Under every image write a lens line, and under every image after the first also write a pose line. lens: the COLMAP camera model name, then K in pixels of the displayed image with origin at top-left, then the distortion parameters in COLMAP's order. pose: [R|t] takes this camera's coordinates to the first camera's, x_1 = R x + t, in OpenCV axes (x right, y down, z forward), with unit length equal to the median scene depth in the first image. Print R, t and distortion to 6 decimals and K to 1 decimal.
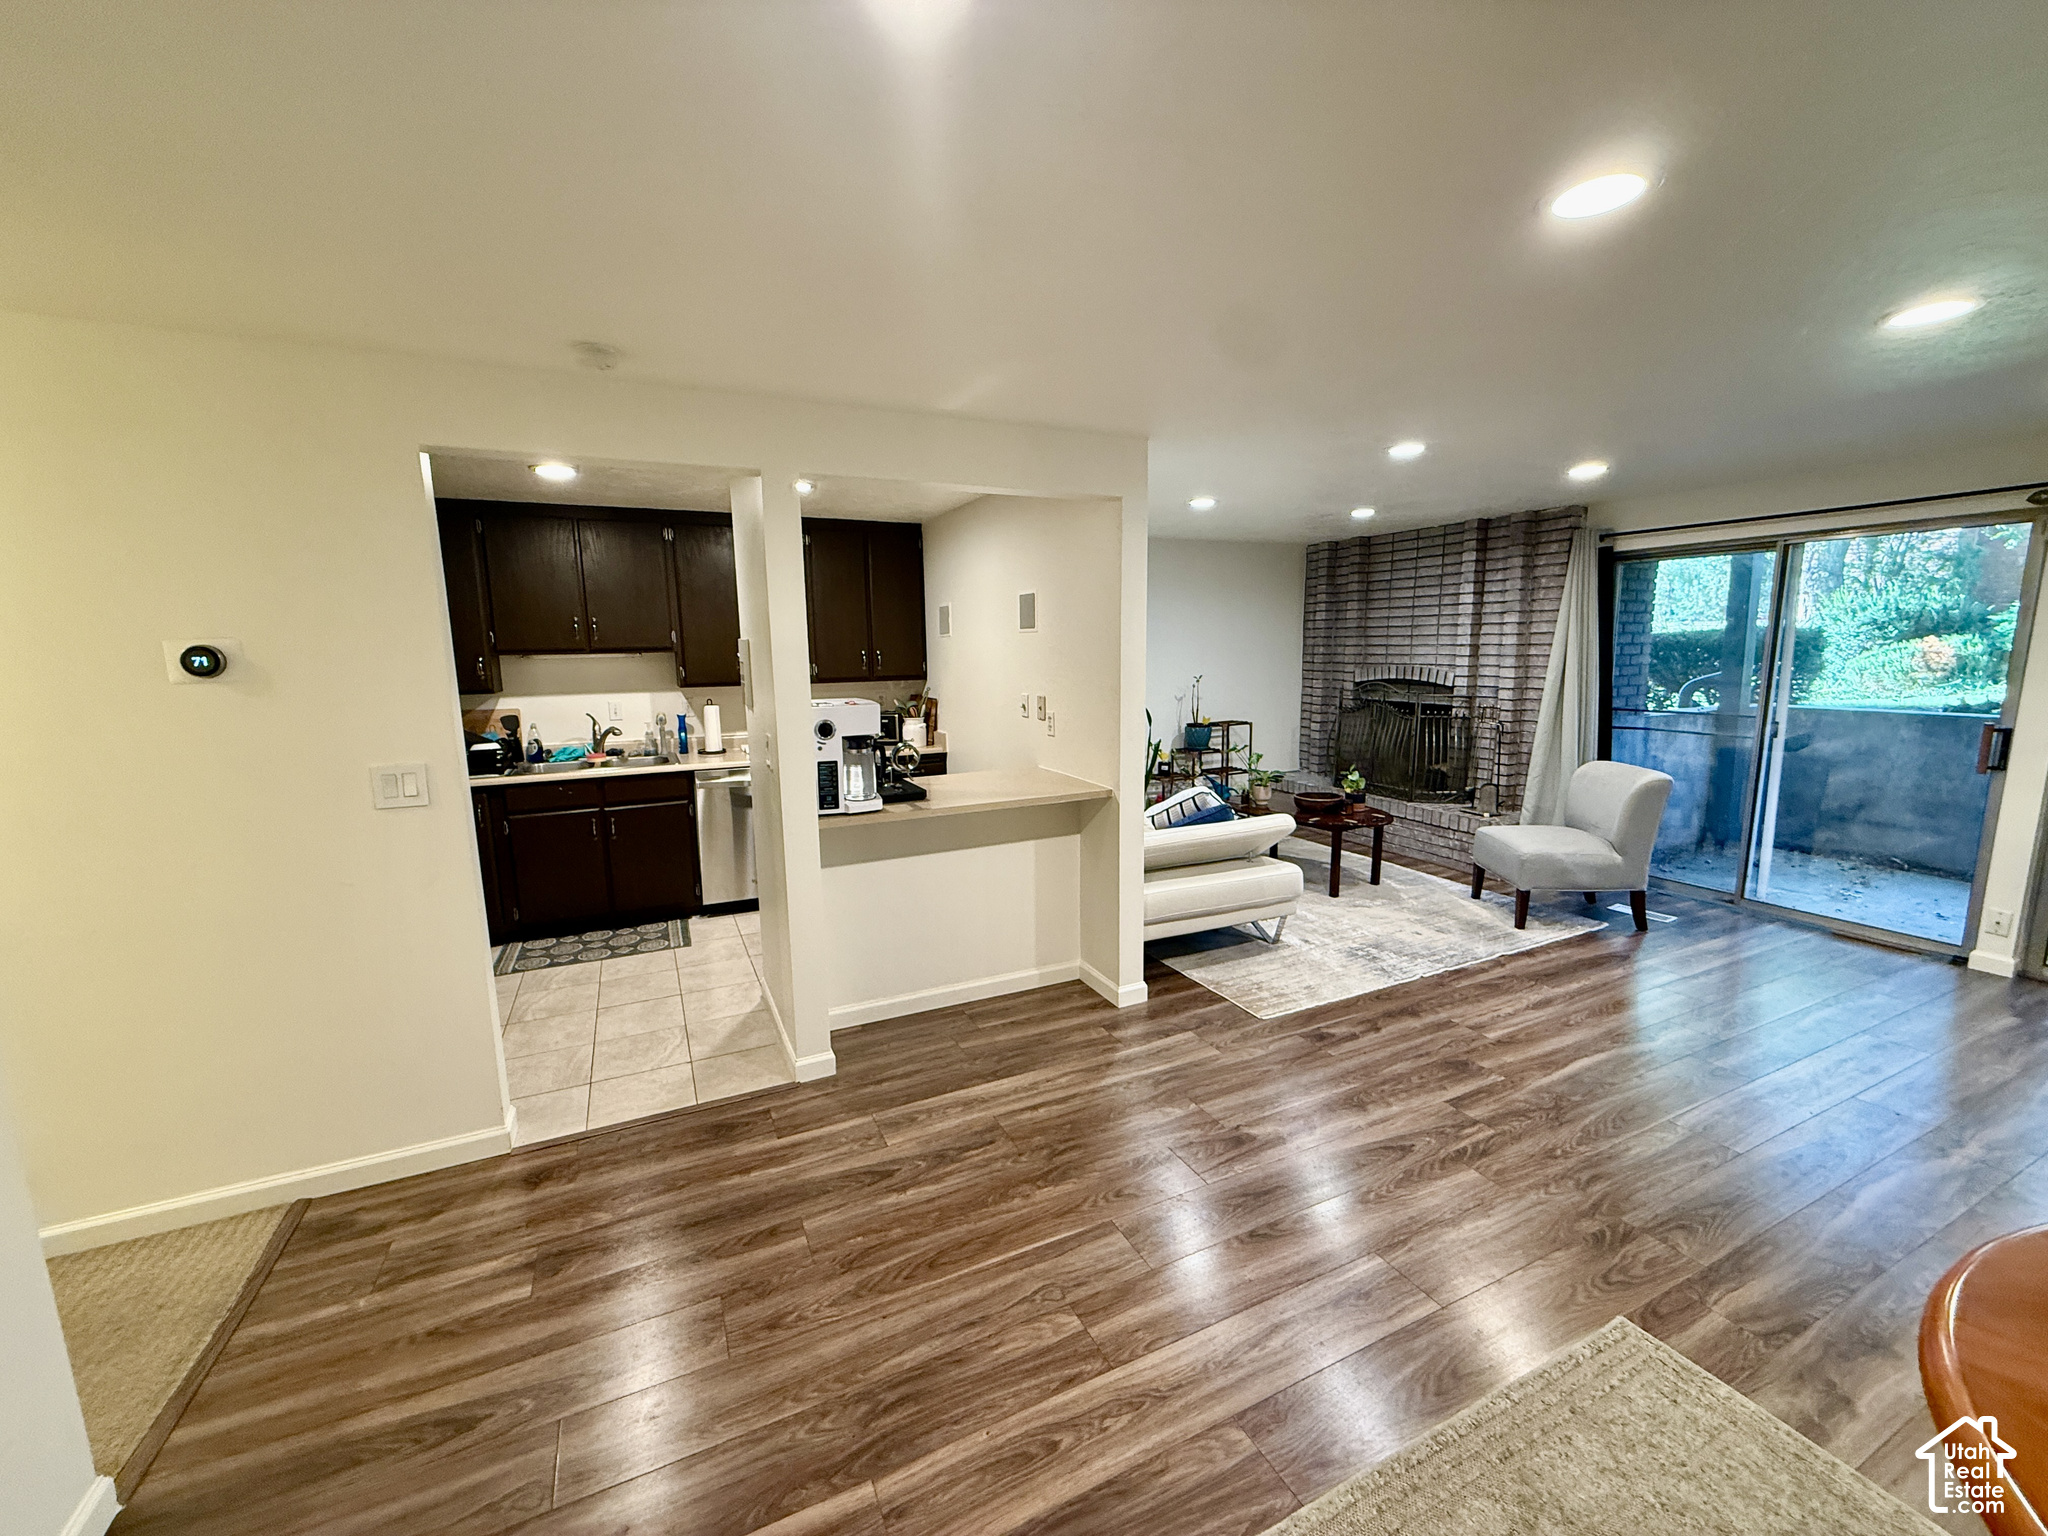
lens RADIAL K [[816.8, 0, 1020.7], [0, 816.8, 768.7], [0, 0, 1]] dist [0.000883, -0.000095]
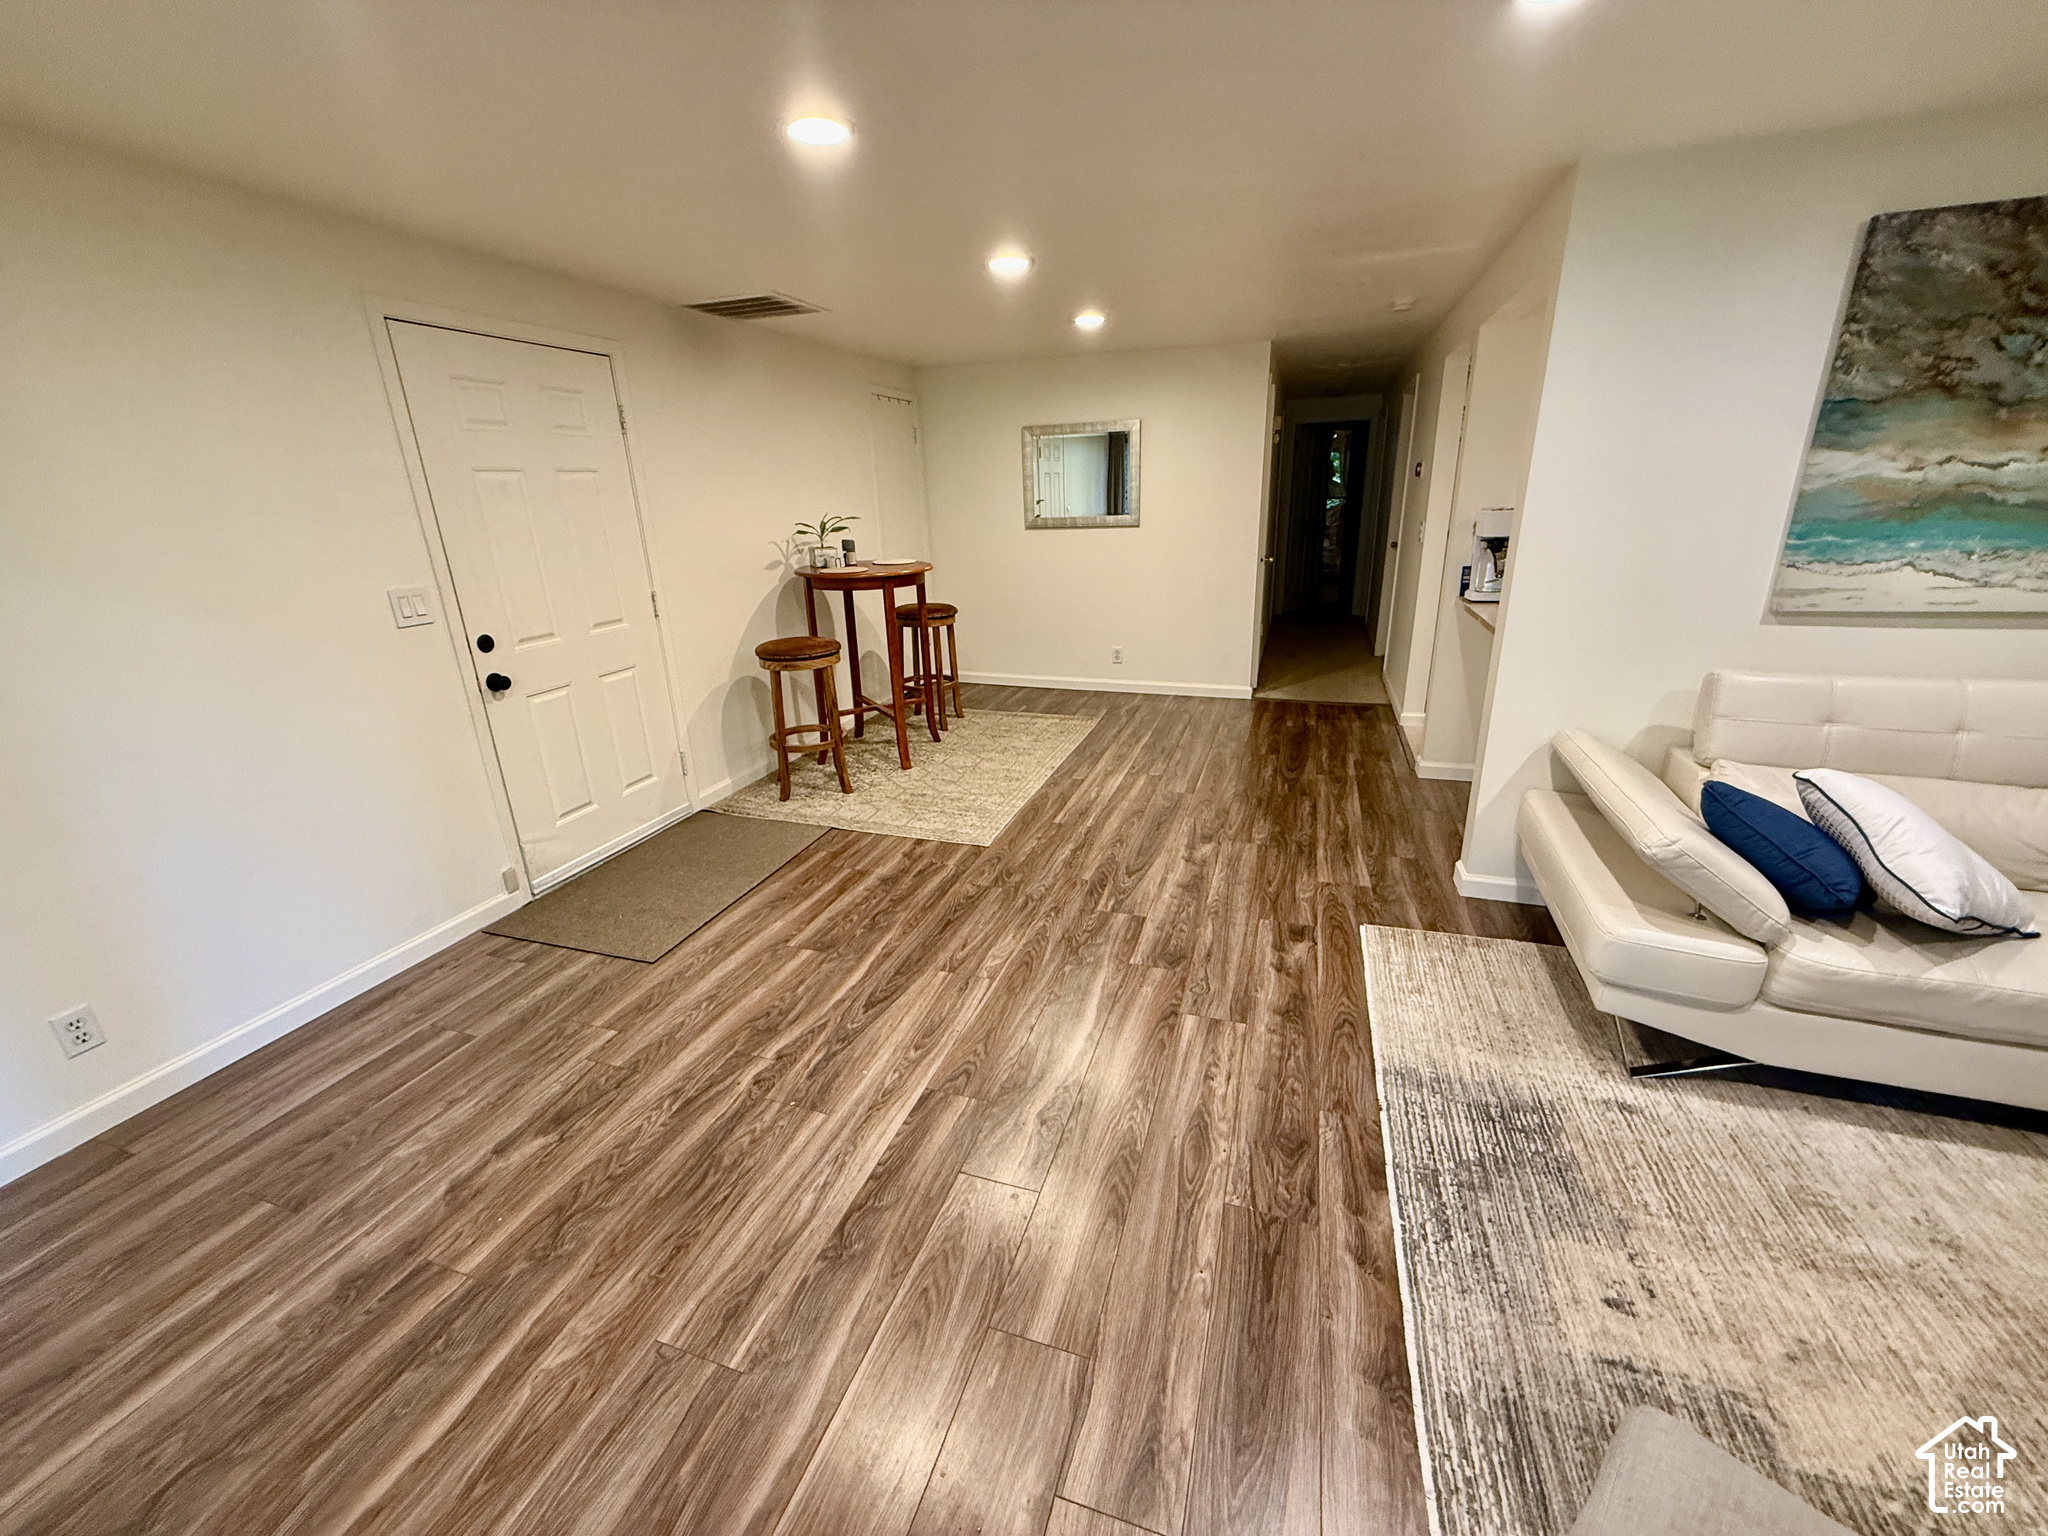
lens RADIAL K [[816.8, 0, 1021.0], [0, 816.8, 768.5], [0, 0, 1]] dist [0.000883, -0.000095]
pose [[-0.693726, 0.268402, -0.668359, 0.991945], [-0.064946, 0.900877, 0.429189, -0.172781], [0.717304, 0.341147, -0.607530, 1.116617]]
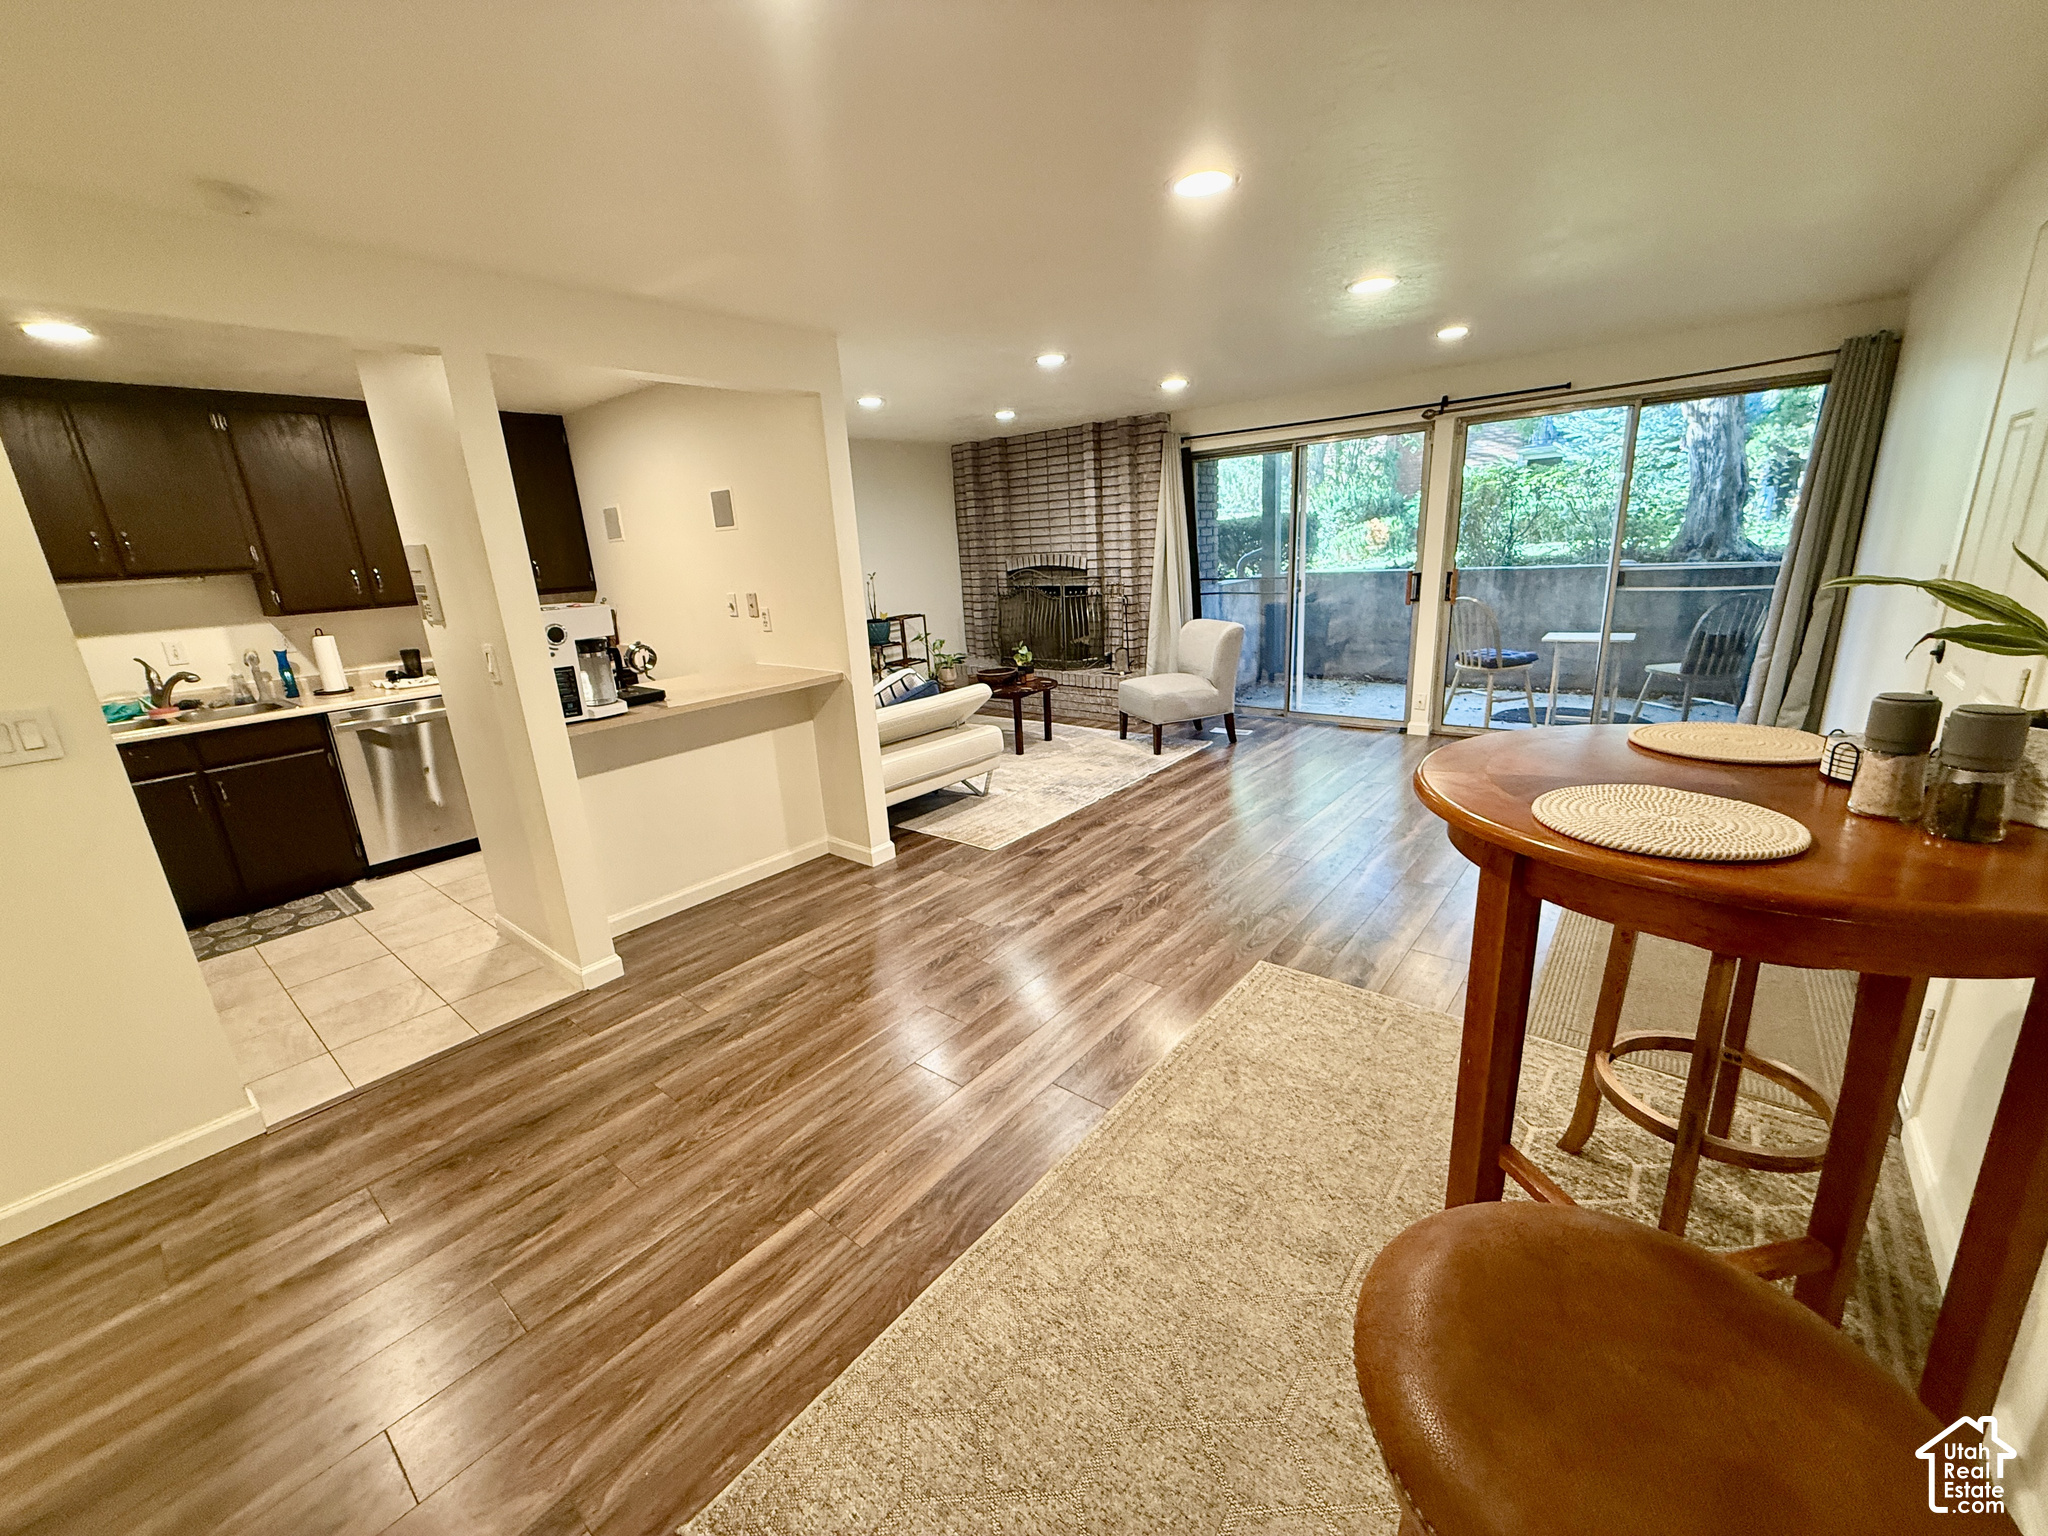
lens RADIAL K [[816.8, 0, 1022.2], [0, 816.8, 770.7], [0, 0, 1]] dist [0.000883, -0.000095]
pose [[0.902956, -0.151720, 0.402059, -0.121910], [0.106746, 0.985467, 0.132139, 0.033179], [-0.416264, -0.076398, 0.906028, -0.093745]]
